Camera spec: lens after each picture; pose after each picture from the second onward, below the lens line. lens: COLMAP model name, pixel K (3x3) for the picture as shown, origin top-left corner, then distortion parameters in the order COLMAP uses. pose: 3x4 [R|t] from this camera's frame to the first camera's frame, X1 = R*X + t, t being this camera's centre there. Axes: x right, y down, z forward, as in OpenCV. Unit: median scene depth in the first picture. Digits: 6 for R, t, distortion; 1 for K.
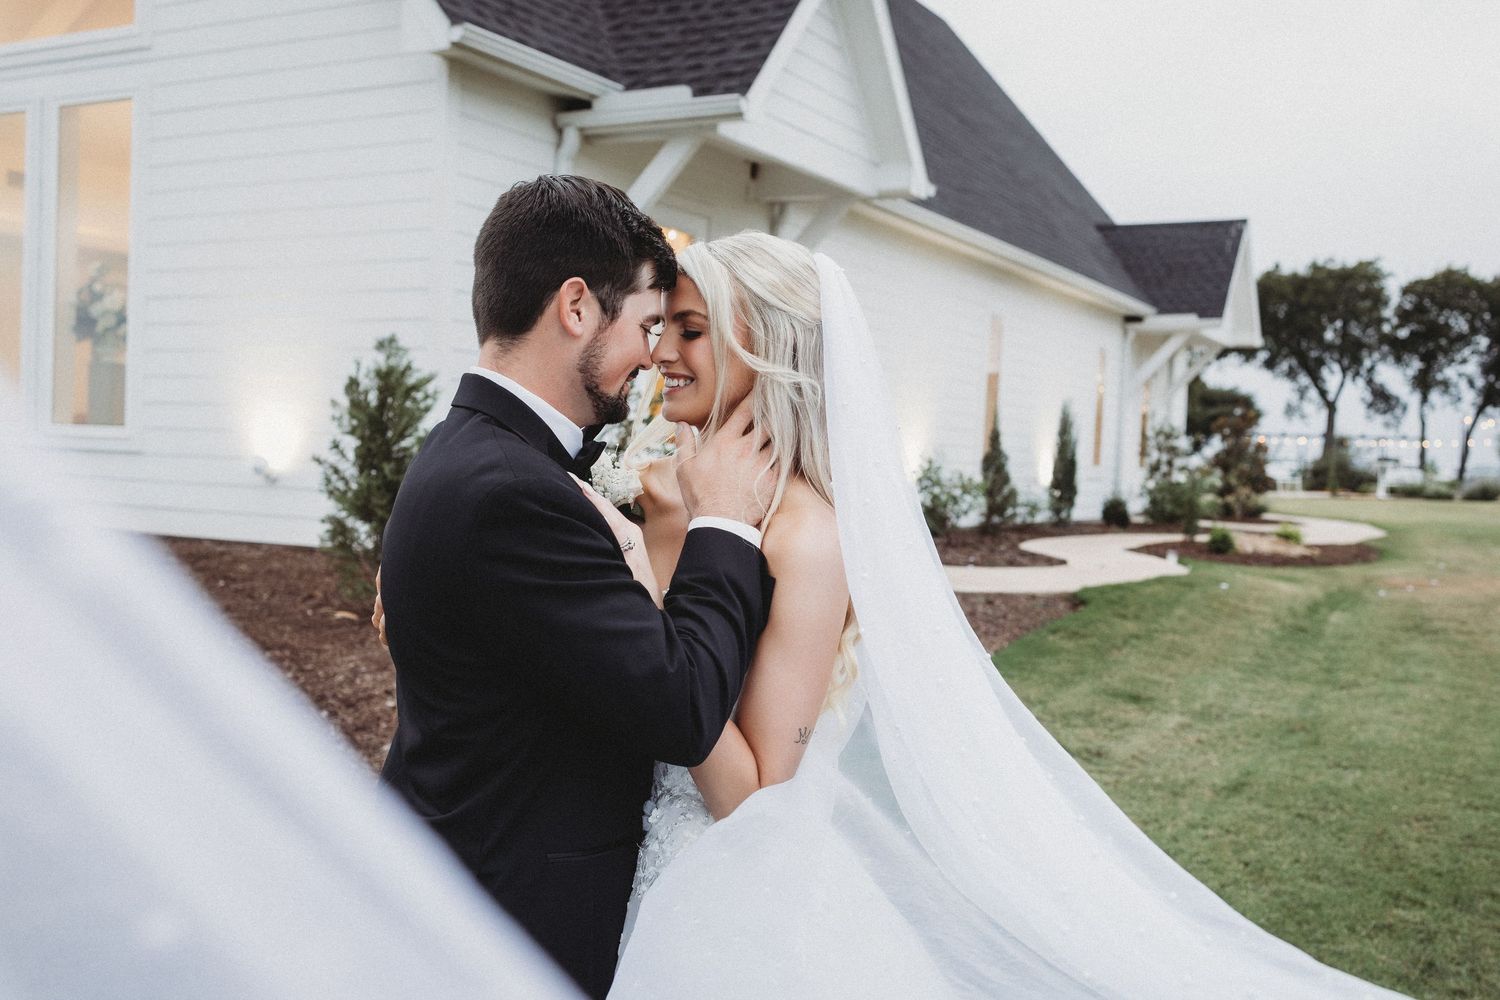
lens RADIAL K [[1507.5, 0, 750.0], [0, 1507.5, 500.0], [0, 0, 1]] dist [-0.000800, -0.000504]
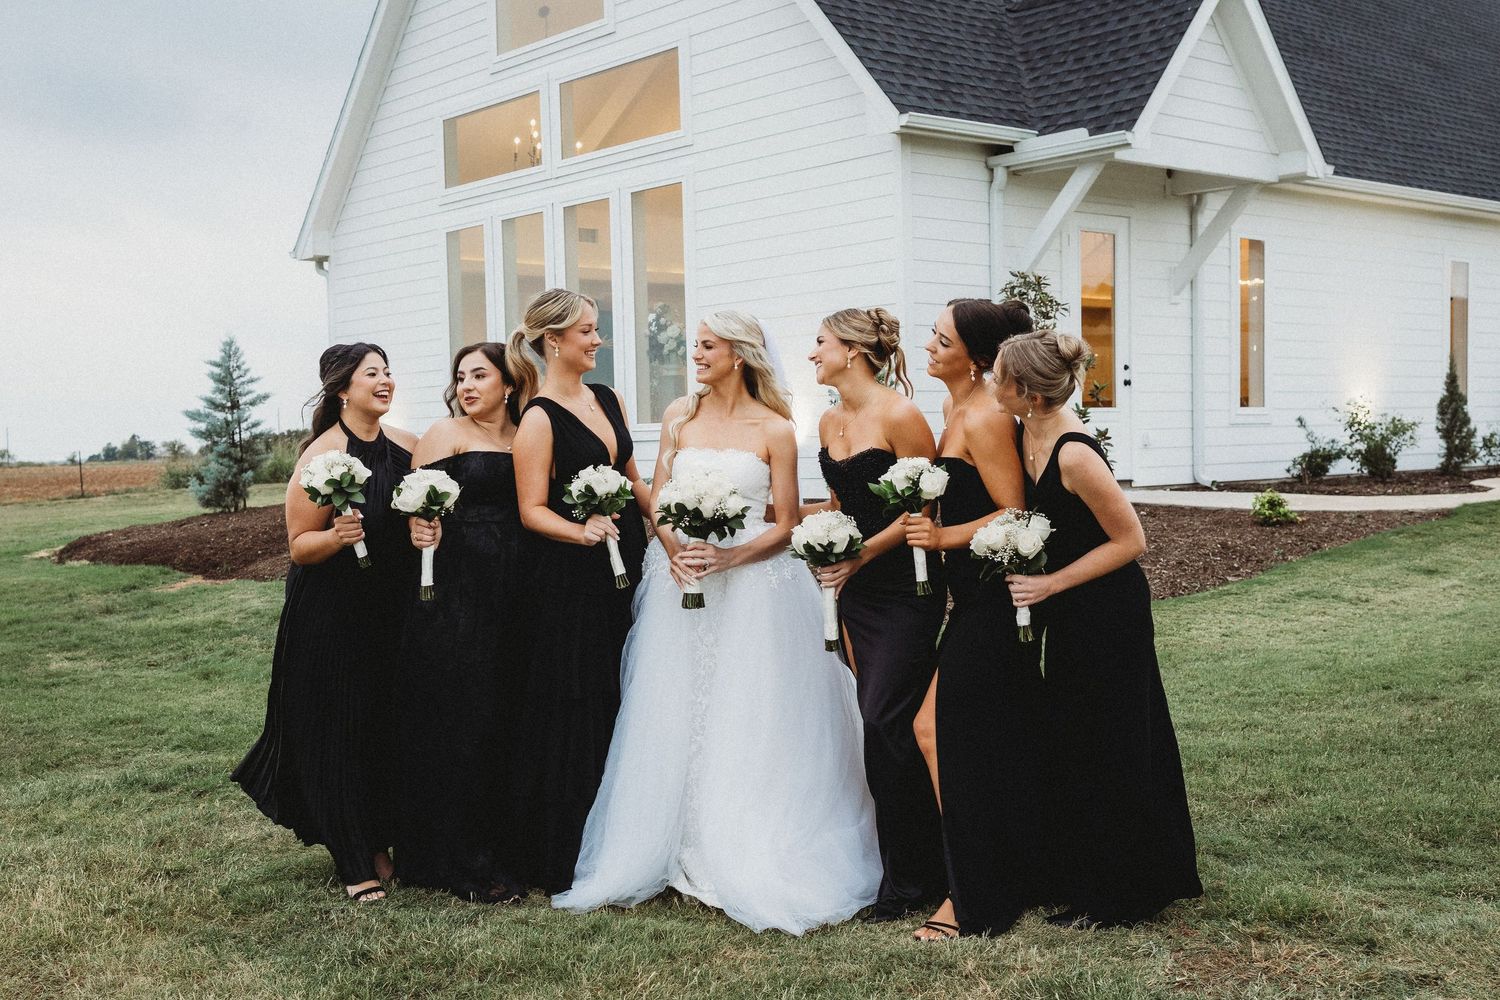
lens RADIAL K [[1652.4, 0, 670.8], [0, 1652.4, 498.2], [0, 0, 1]] dist [0.003808, -0.001006]
pose [[0.928500, -0.049577, -0.368009, 0.129246], [0.050612, 0.998695, -0.006846, 0.032524], [0.367868, -0.012269, 0.929797, -0.433057]]
